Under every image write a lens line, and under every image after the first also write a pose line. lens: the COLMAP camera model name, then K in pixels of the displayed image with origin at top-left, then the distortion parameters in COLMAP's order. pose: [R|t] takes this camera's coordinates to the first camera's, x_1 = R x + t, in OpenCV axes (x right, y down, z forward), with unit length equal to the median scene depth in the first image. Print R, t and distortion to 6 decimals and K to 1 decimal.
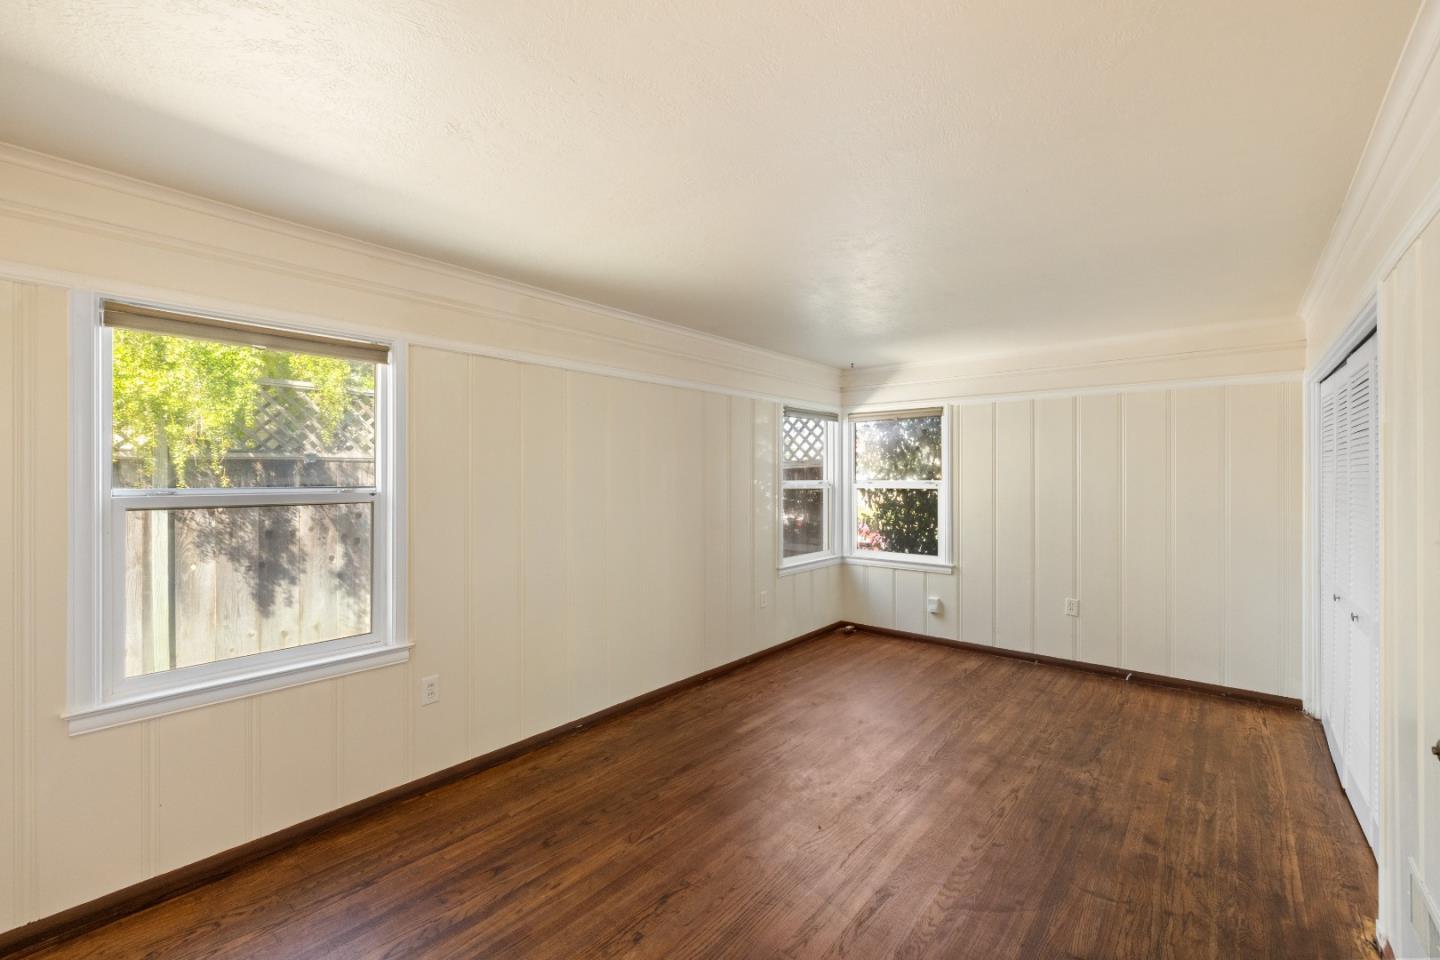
lens RADIAL K [[608.0, 0, 718.6], [0, 608.0, 474.7], [0, 0, 1]] dist [-0.006205, 0.000593]
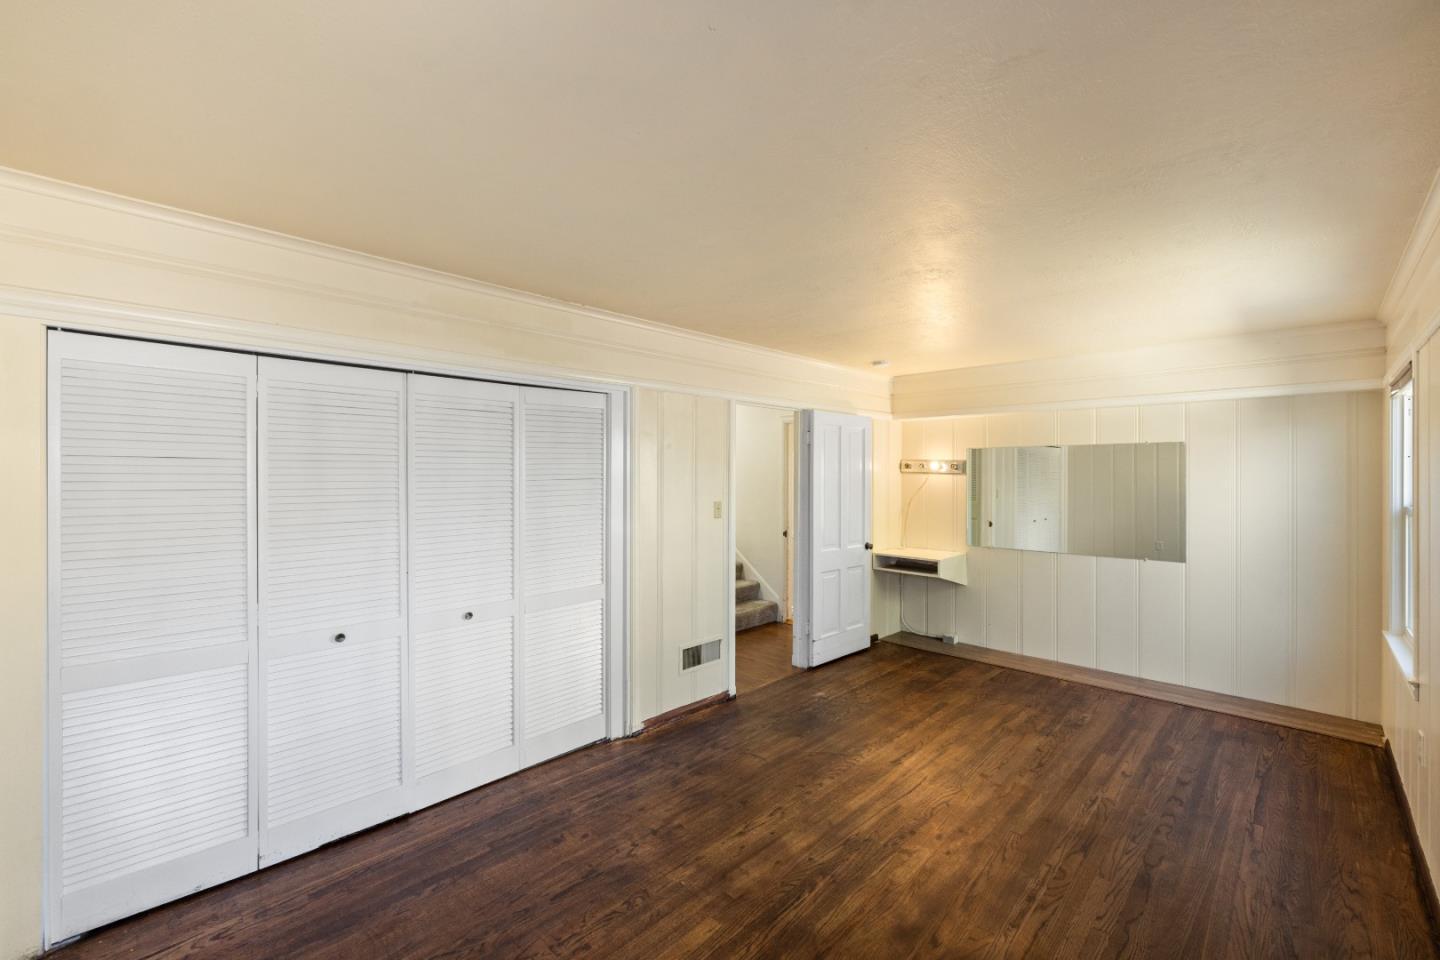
lens RADIAL K [[608.0, 0, 721.7], [0, 608.0, 477.3], [0, 0, 1]] dist [-0.006205, 0.000593]
pose [[-0.997154, -0.001919, 0.075368, 0.517297], [-0.001575, 0.999988, 0.004625, -0.035532], [-0.075376, 0.004493, -0.997145, 2.216752]]
